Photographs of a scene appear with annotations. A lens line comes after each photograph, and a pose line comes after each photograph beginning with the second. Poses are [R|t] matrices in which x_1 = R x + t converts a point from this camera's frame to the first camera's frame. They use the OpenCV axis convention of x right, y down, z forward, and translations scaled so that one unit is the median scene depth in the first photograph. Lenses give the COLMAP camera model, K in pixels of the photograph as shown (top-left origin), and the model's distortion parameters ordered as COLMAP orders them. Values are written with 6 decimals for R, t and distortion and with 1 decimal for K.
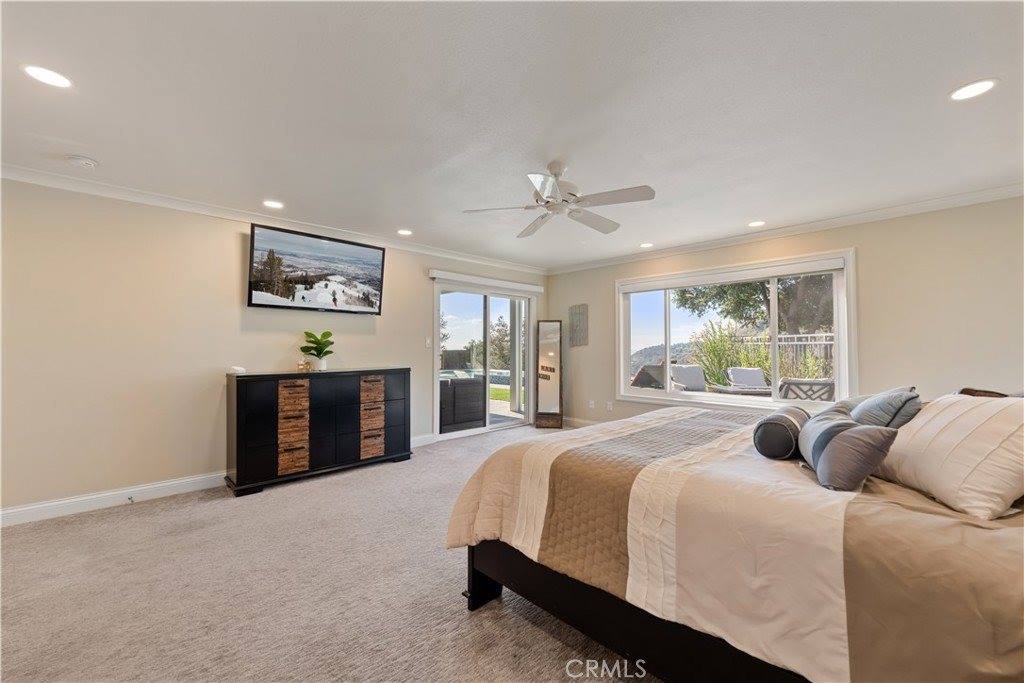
lens RADIAL K [[421.9, 0, 517.3], [0, 421.9, 334.7], [0, 0, 1]] dist [0.006149, -0.009991]
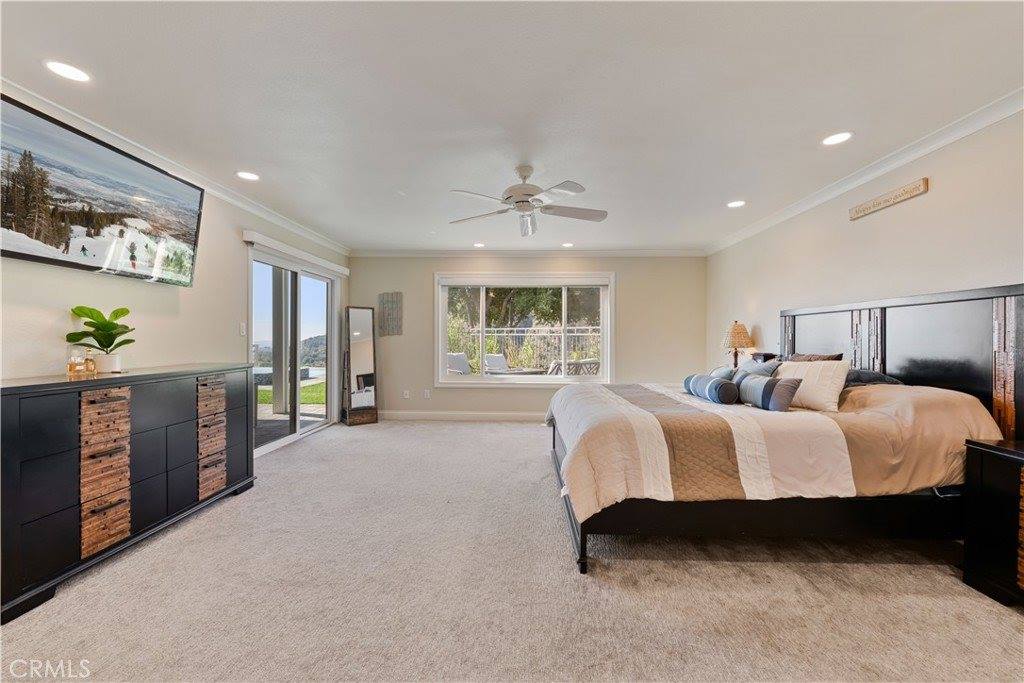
lens RADIAL K [[421.9, 0, 517.3], [0, 421.9, 334.7], [0, 0, 1]] dist [0.006149, -0.009991]
pose [[0.703846, 0.010132, 0.710281, -0.489955], [-0.029176, 0.999467, 0.014654, 0.004485], [-0.709754, -0.031037, 0.703766, 0.168659]]
